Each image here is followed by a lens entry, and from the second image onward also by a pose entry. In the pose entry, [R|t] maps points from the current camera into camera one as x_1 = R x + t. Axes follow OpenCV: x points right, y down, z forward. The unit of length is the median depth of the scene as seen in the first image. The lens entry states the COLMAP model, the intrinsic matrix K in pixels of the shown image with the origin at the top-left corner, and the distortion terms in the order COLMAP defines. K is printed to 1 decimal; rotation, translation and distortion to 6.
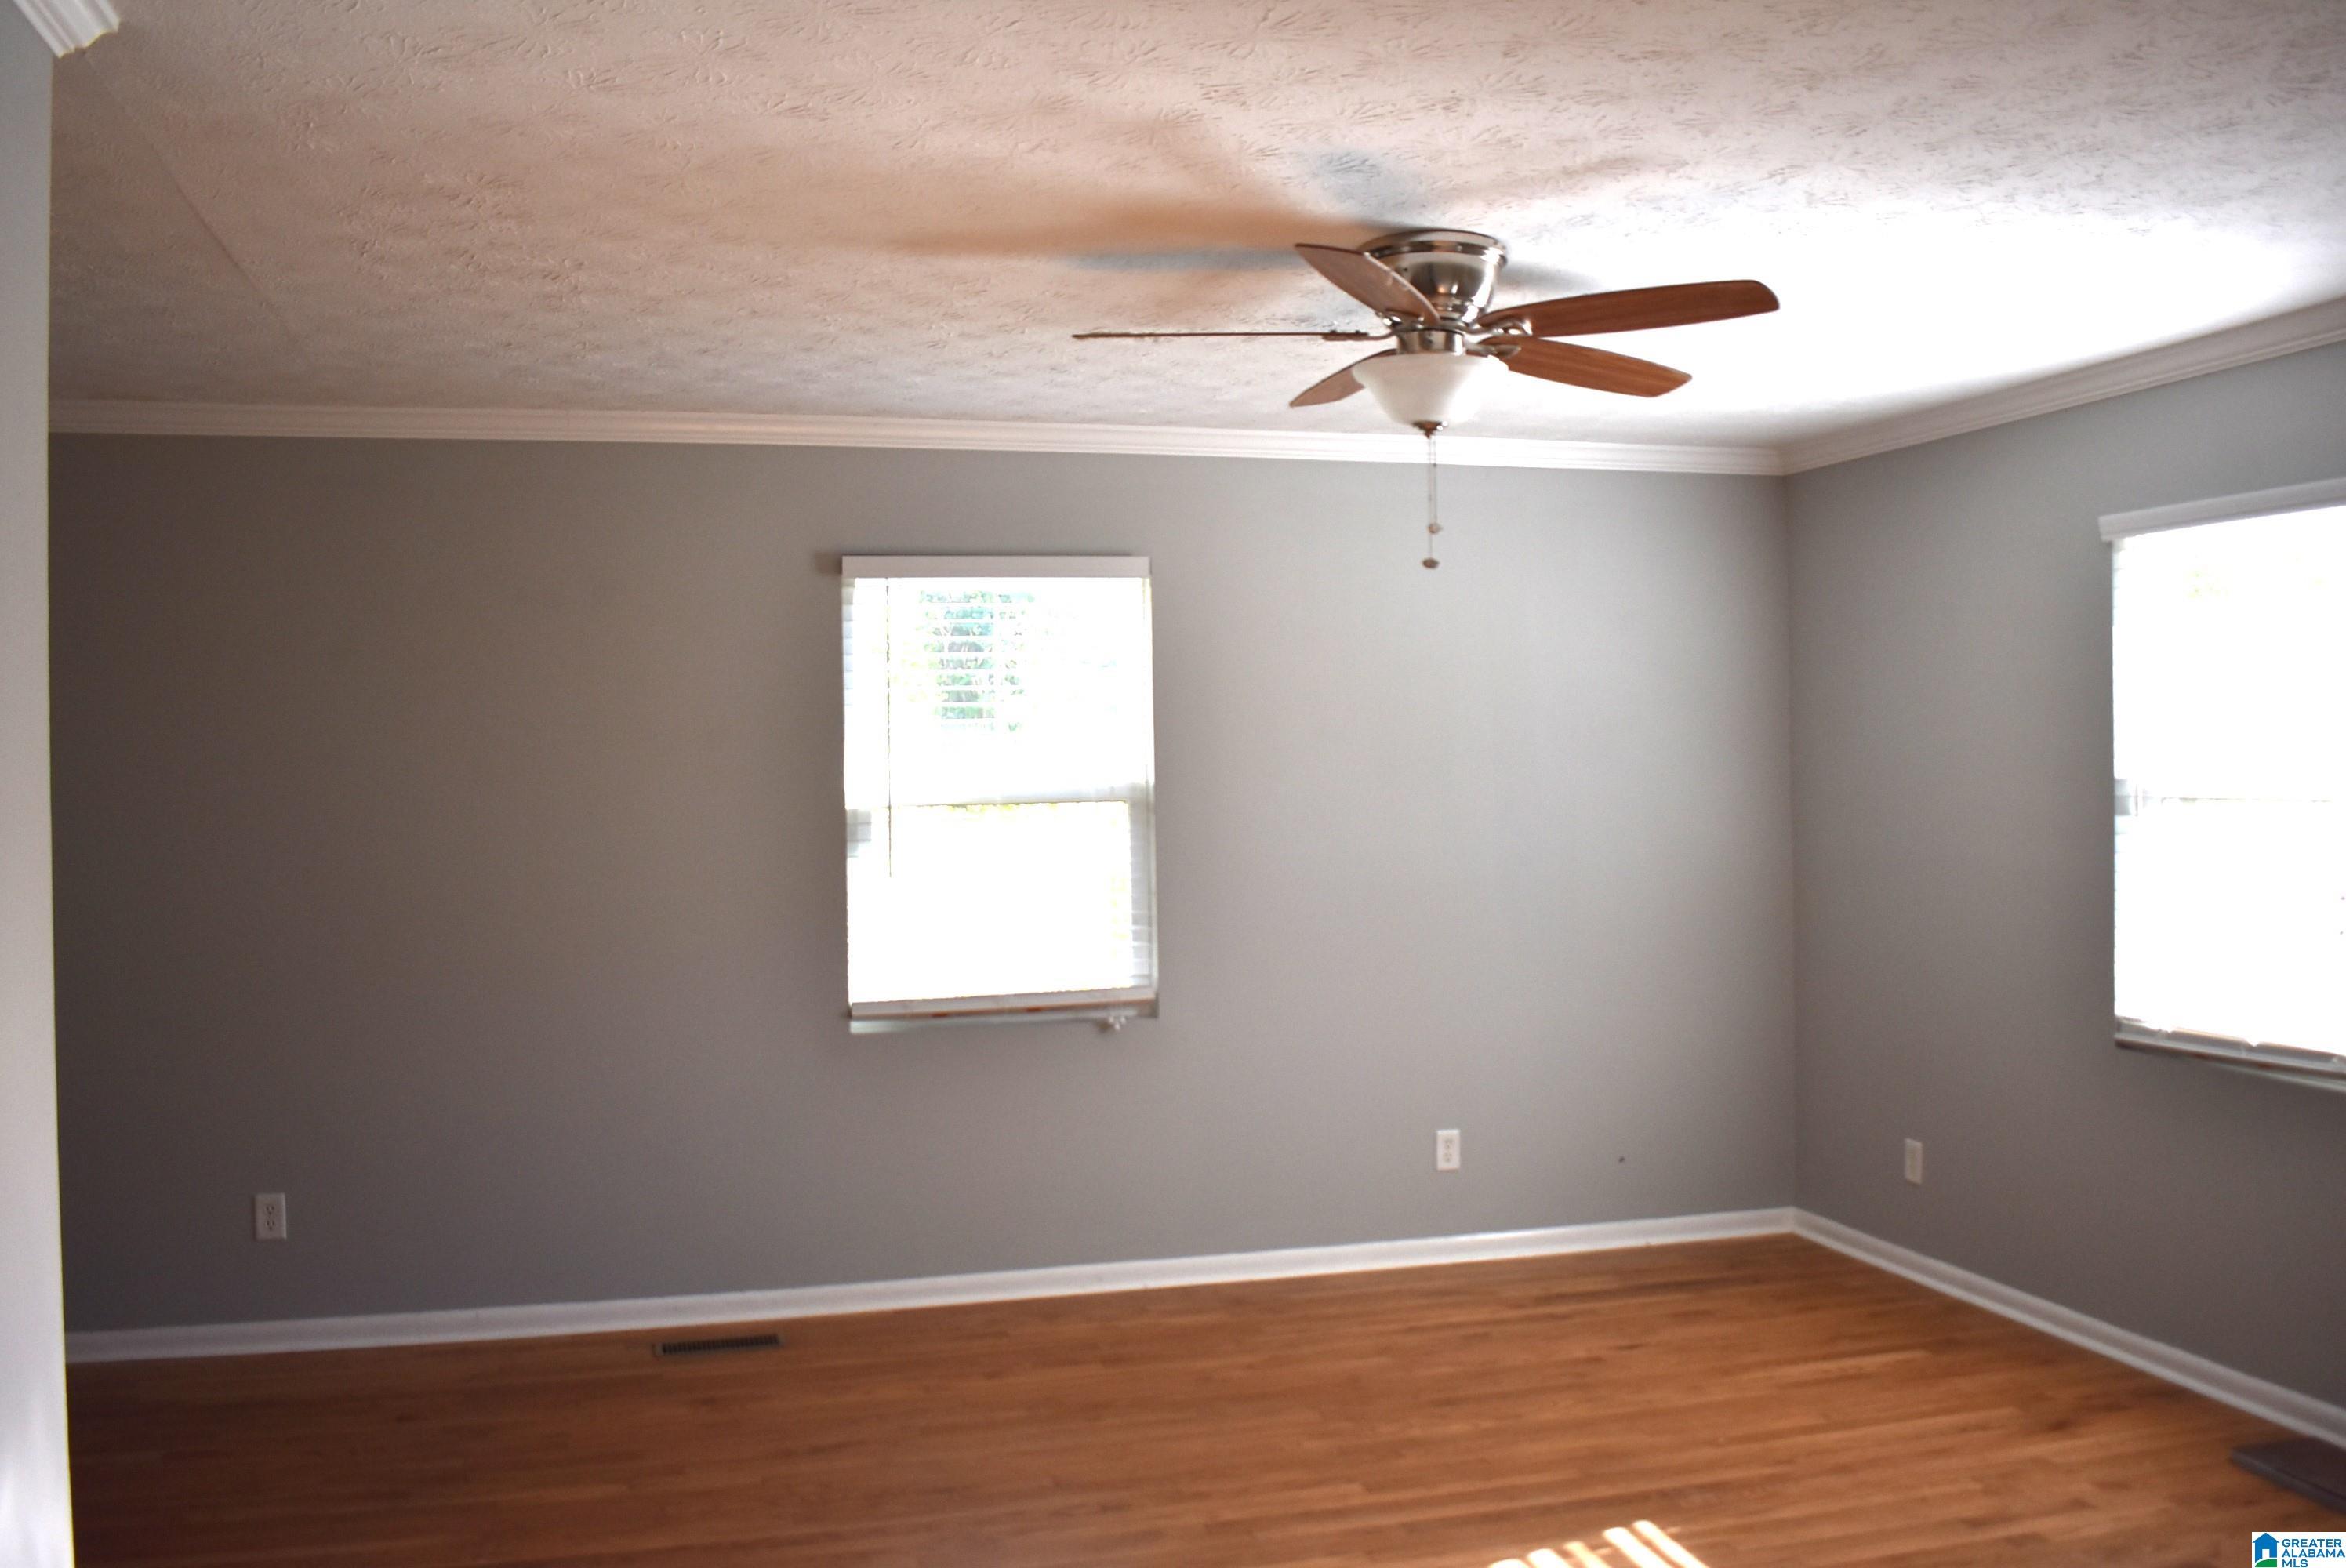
lens RADIAL K [[2029.9, 0, 1173.0], [0, 2029.9, 784.0], [0, 0, 1]] dist [-0.007012, -0.006948]
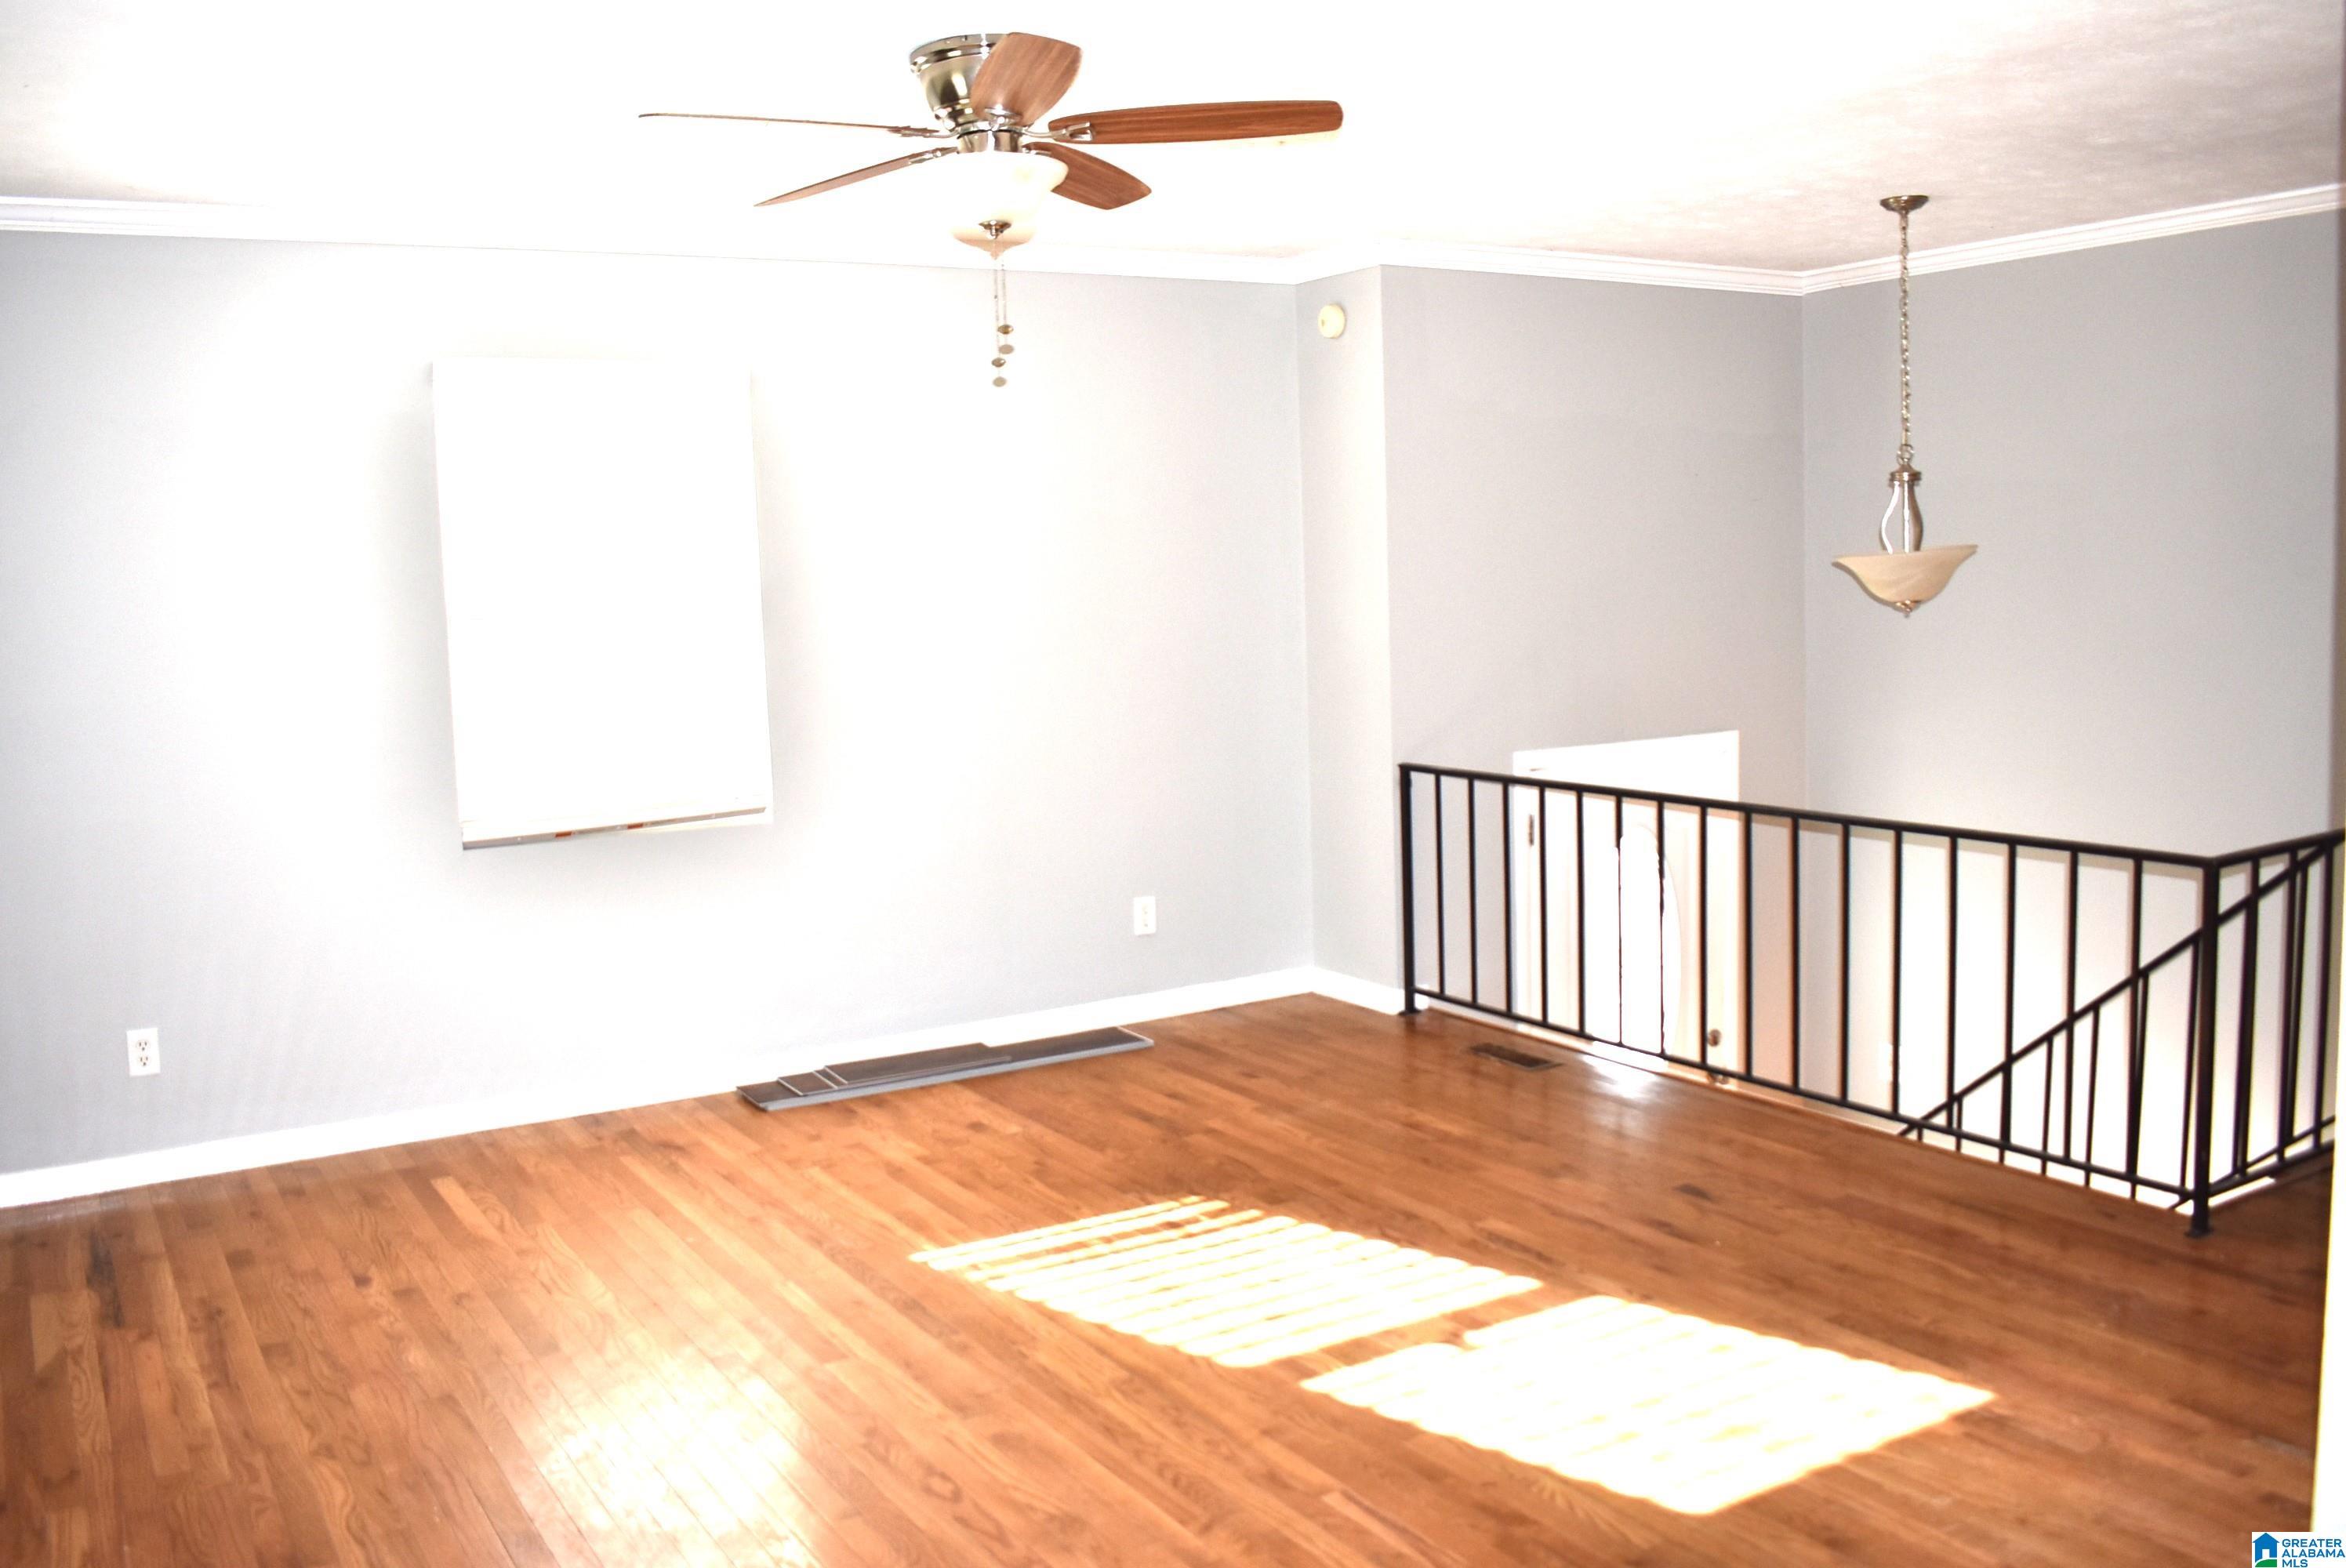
lens RADIAL K [[1968.2, 0, 1173.0], [0, 1968.2, 784.0], [0, 0, 1]] dist [-0.000402, -0.002267]
pose [[-0.275594, -0.079349, 0.957994, -0.798469], [0.035907, 0.995042, 0.092747, 0.006039], [-0.960603, 0.059959, -0.271378, 1.090893]]
